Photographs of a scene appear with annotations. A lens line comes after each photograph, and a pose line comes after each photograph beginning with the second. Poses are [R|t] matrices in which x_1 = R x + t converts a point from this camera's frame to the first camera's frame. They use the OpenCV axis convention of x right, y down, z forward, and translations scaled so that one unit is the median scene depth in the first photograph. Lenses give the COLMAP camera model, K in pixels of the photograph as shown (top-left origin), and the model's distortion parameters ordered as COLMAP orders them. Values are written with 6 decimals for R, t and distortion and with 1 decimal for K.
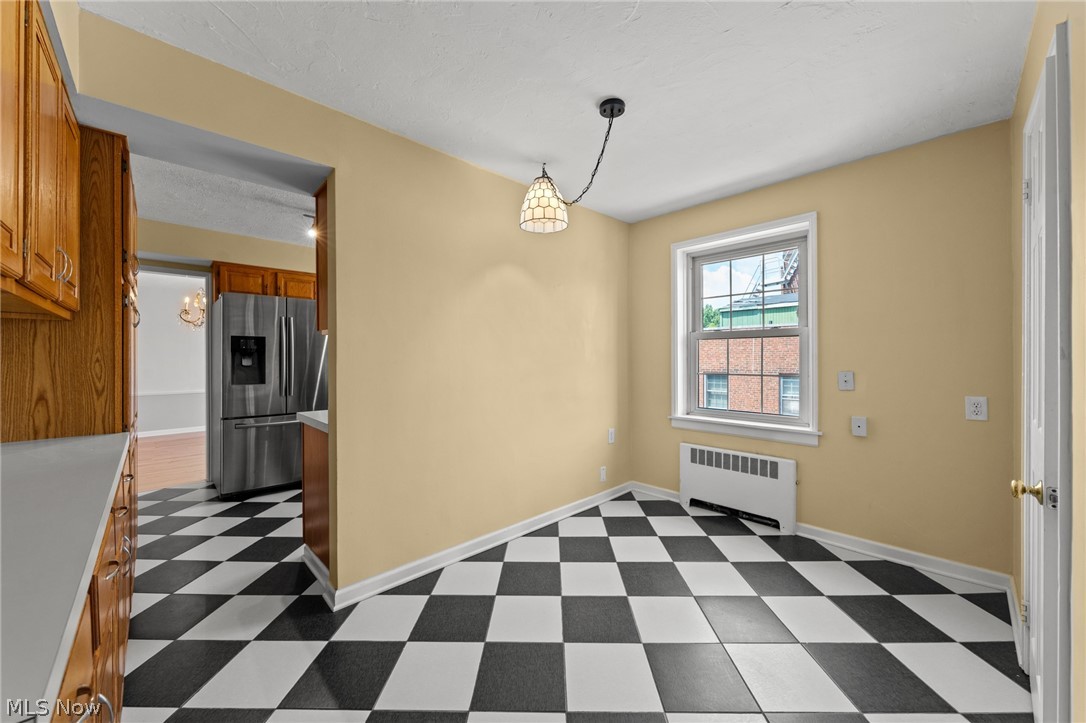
lens RADIAL K [[404.3, 0, 536.9], [0, 404.3, 352.1], [0, 0, 1]] dist [-0.018330, -0.000480]
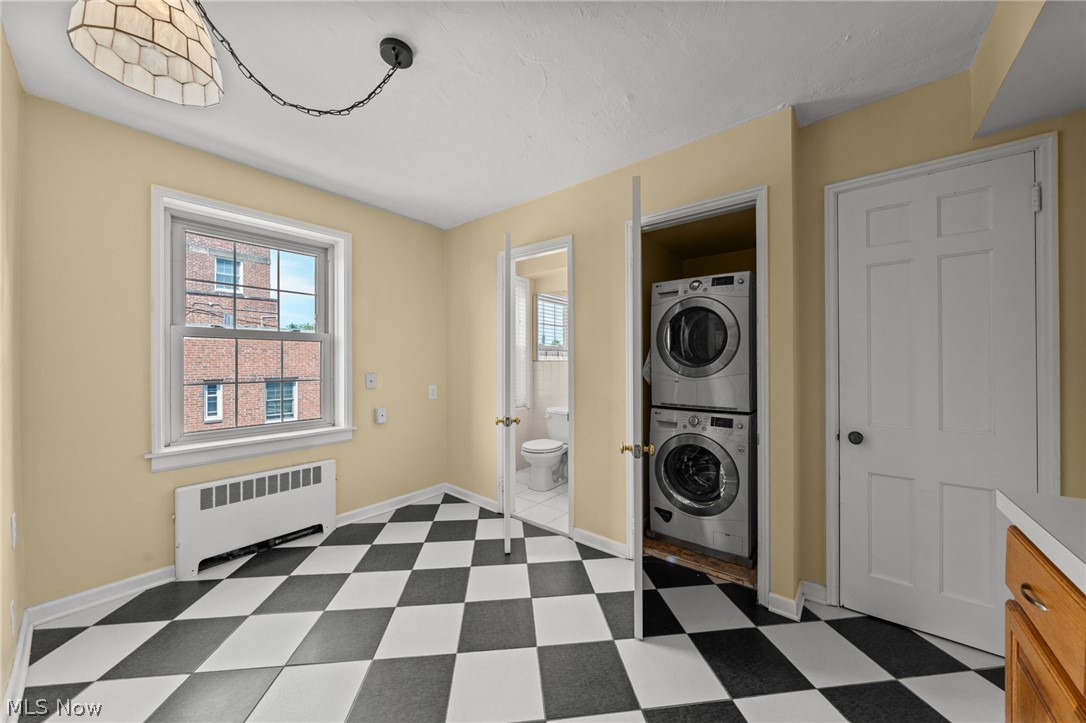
lens RADIAL K [[386.7, 0, 556.7], [0, 386.7, 363.0], [0, 0, 1]] dist [0.009074, -0.000084]
pose [[-0.170984, 0.012785, 0.985191, -0.435930], [0.002206, 0.999918, -0.012593, 0.028201], [-0.985271, 0.000020, -0.170998, 0.545618]]
